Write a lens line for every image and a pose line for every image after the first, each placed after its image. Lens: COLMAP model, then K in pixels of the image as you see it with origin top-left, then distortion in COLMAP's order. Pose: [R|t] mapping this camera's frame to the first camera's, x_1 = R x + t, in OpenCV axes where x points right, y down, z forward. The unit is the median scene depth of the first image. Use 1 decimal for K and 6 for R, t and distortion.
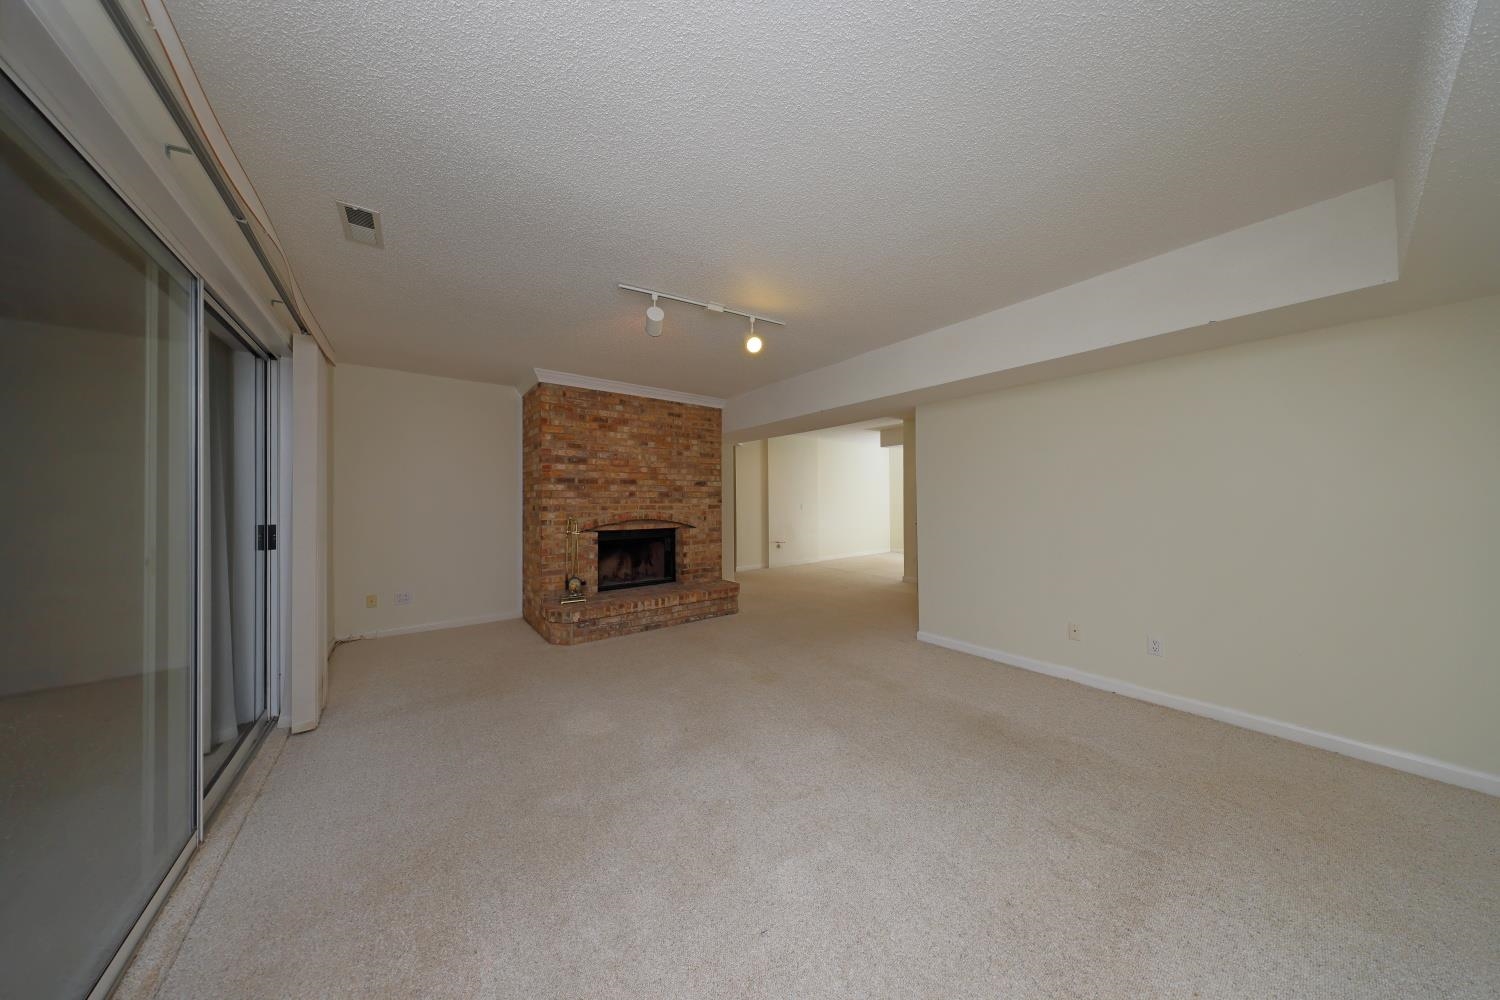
lens RADIAL K [[431.6, 0, 748.9], [0, 431.6, 500.5], [0, 0, 1]] dist [-0.000216, 0.000027]
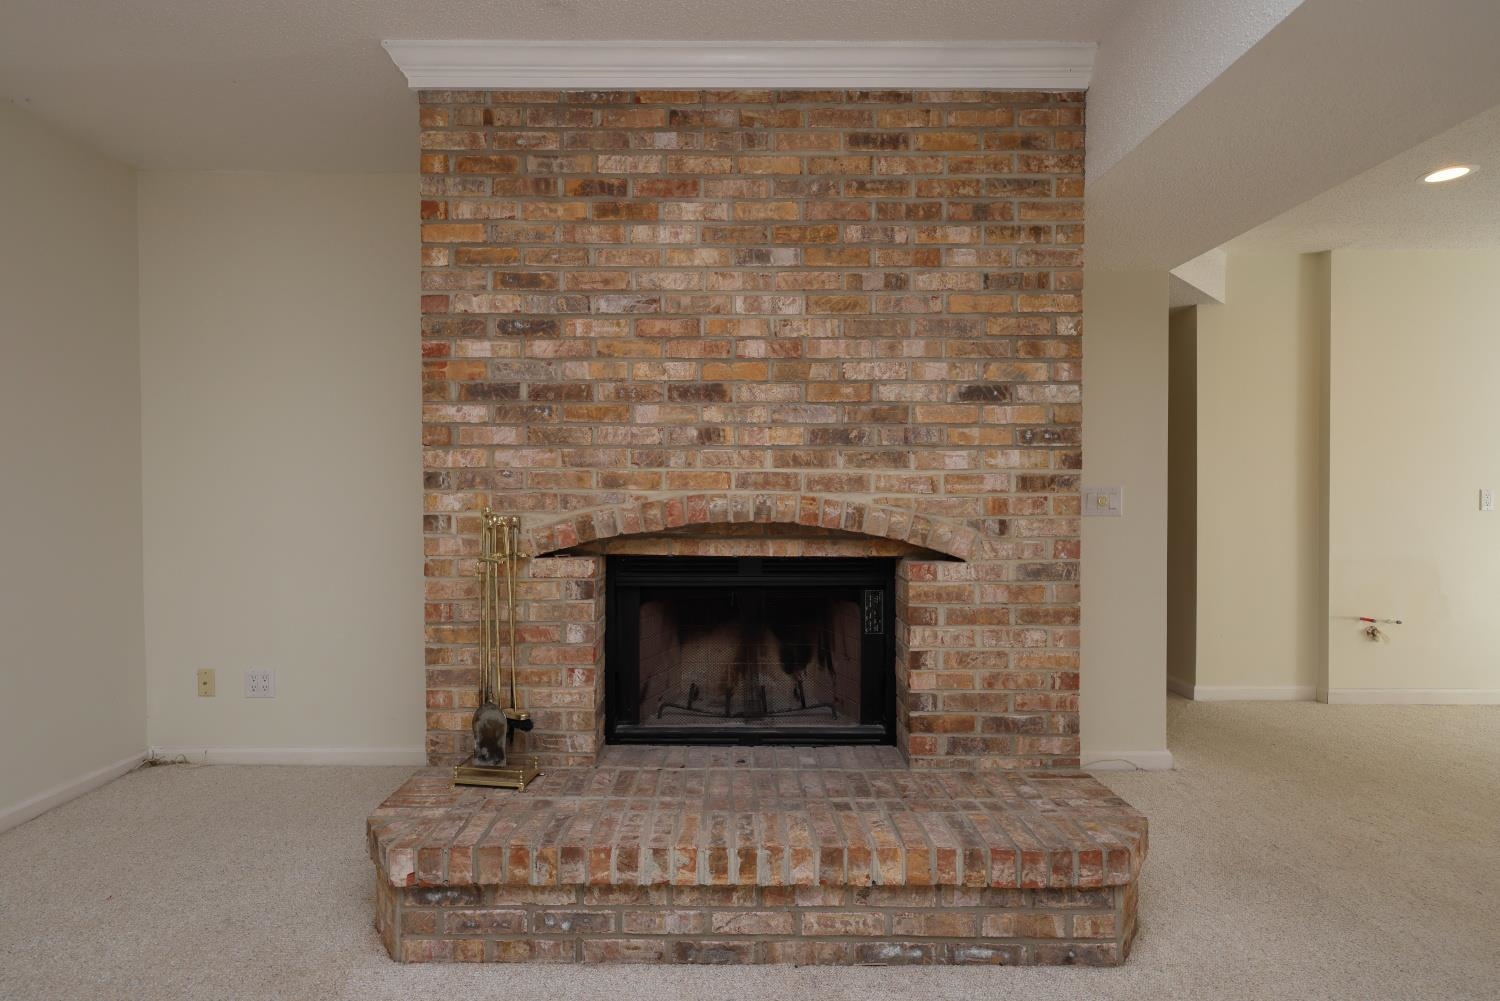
lens RADIAL K [[701.7, 0, 752.5], [0, 701.7, 508.4], [0, 0, 1]] dist [0.001666, 0.000401]
pose [[0.796832, 0.012600, -0.604069, 0.035689], [-0.005539, 0.999893, 0.013550, 0.027545], [0.604175, -0.007452, 0.796817, 0.623049]]
